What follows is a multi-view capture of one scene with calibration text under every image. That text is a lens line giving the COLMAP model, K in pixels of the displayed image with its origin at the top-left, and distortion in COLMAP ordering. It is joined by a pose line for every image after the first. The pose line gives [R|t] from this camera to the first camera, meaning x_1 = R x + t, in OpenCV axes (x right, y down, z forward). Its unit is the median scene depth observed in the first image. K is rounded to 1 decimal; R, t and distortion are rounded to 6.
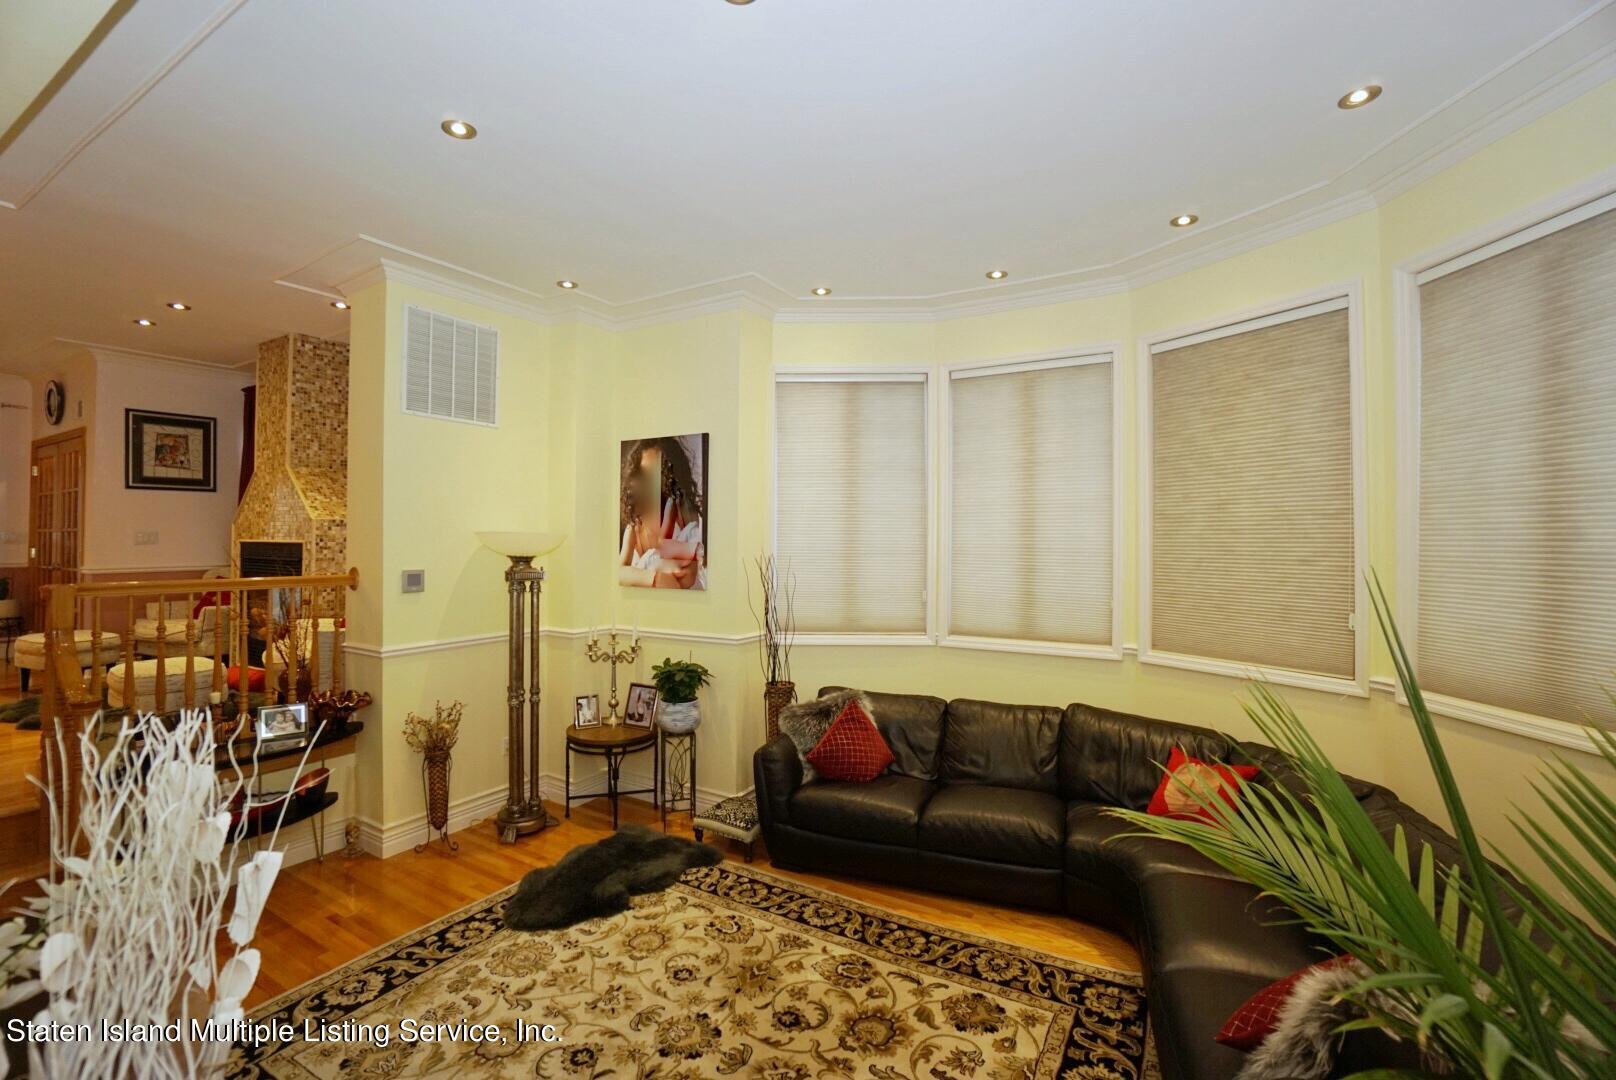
lens RADIAL K [[717.9, 0, 805.0], [0, 717.9, 533.4], [0, 0, 1]] dist [-0.056000, 0.020015]
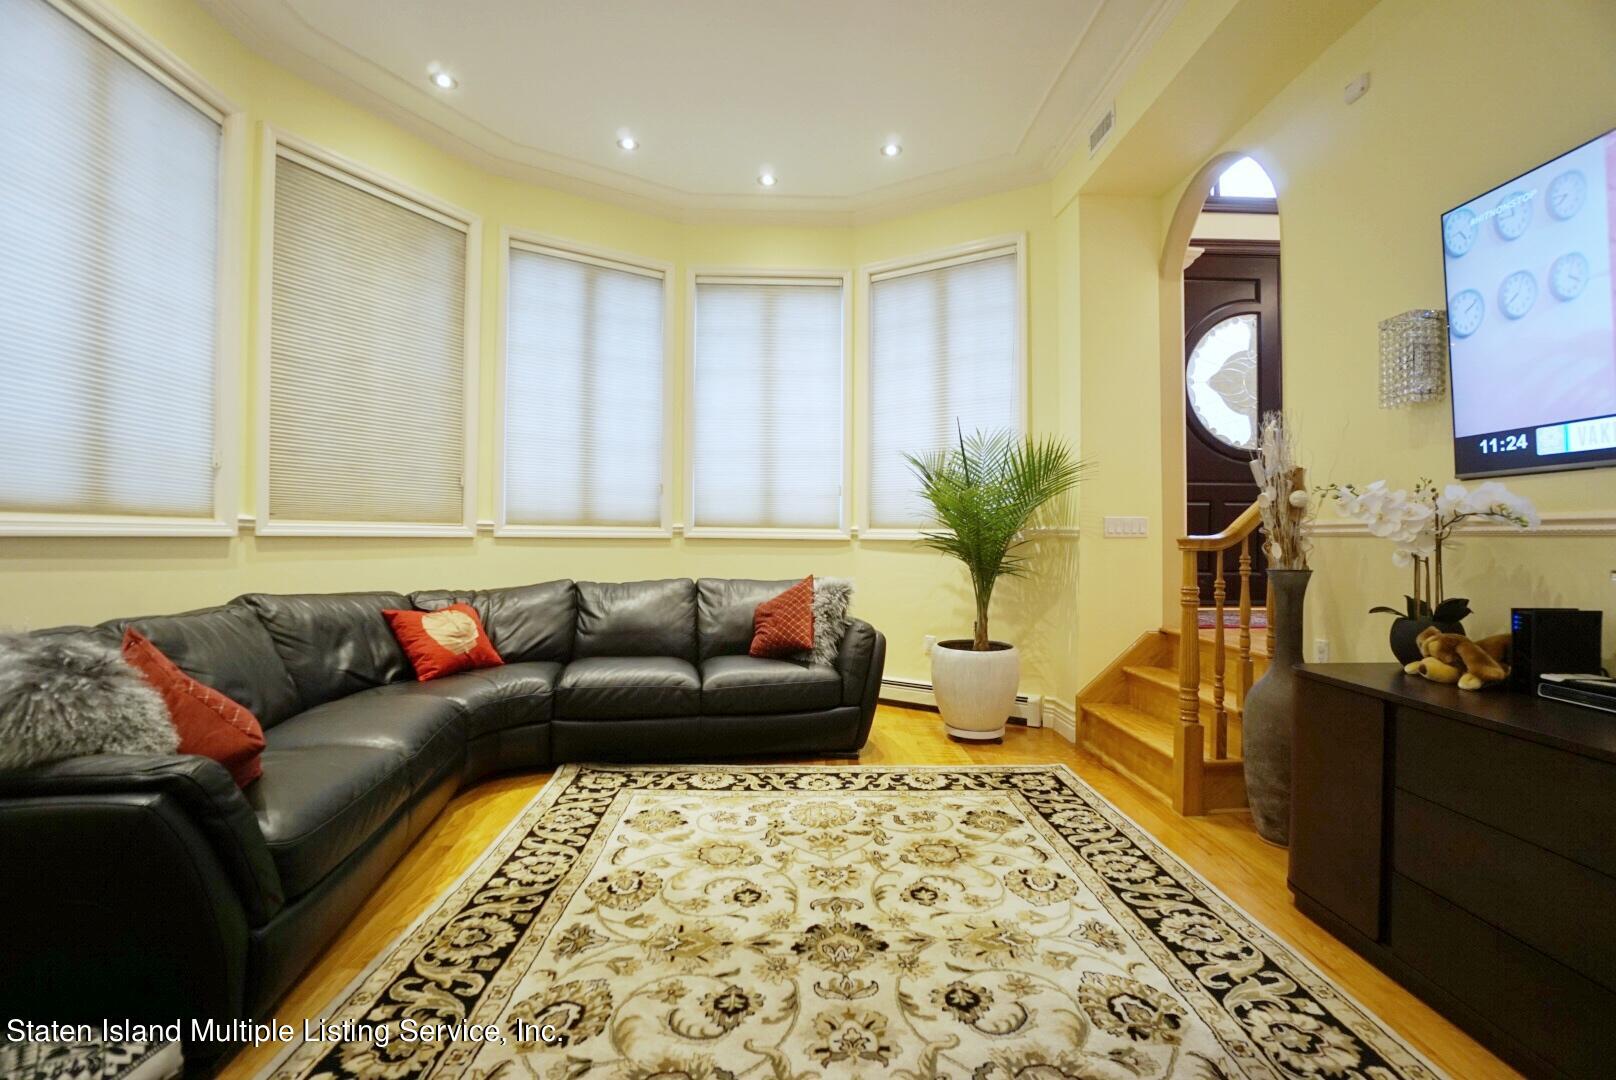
lens RADIAL K [[717.9, 0, 793.4], [0, 717.9, 539.8], [0, 0, 1]] dist [-0.056000, 0.020015]
pose [[-0.521904, -0.005982, 0.852983, -0.617274], [-0.019546, 0.999797, -0.004947, 0.224440], [-0.852780, -0.019254, -0.521915, 1.134553]]
